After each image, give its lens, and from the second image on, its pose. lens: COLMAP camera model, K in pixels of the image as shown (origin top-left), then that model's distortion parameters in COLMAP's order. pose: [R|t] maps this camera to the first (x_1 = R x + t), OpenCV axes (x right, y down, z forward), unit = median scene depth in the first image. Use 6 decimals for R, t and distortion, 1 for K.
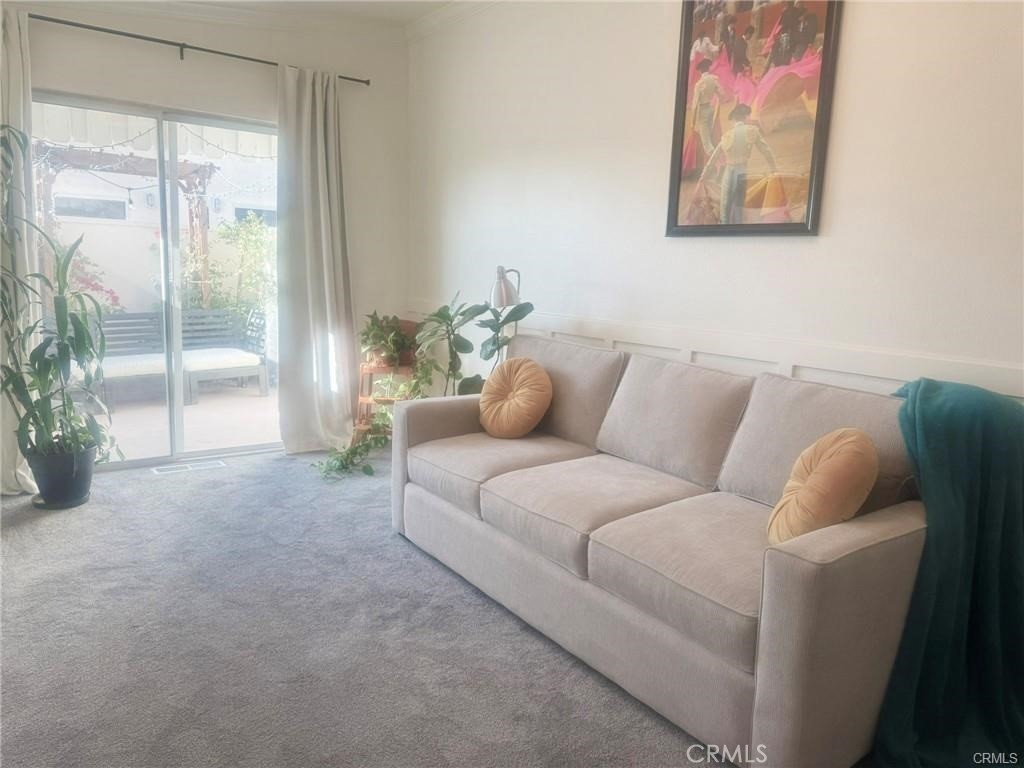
lens RADIAL K [[724.6, 0, 512.0], [0, 724.6, 384.0], [0, 0, 1]] dist [0.089852, -0.127417]
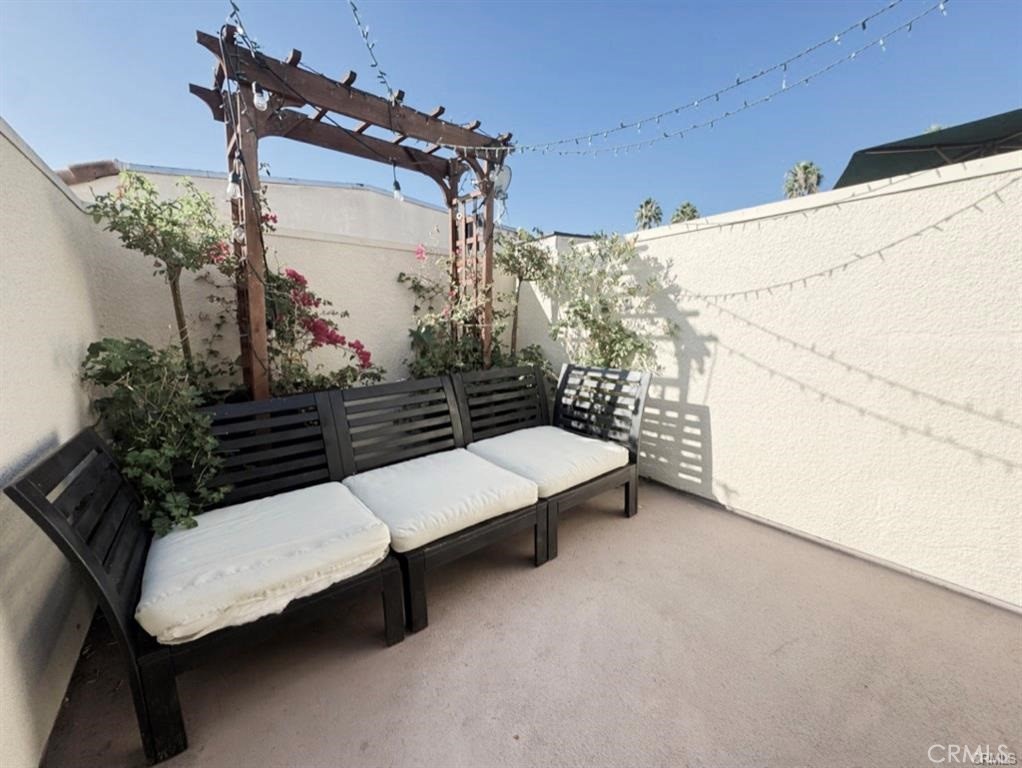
lens RADIAL K [[406.5, 0, 511.0], [0, 406.5, 384.0], [0, 0, 1]] dist [0.000201, 0.000100]
pose [[0.998943, -0.039096, 0.024187, -1.095864], [0.039162, 0.999230, -0.002256, -0.223794], [-0.024080, 0.003200, 0.999705, 1.690863]]
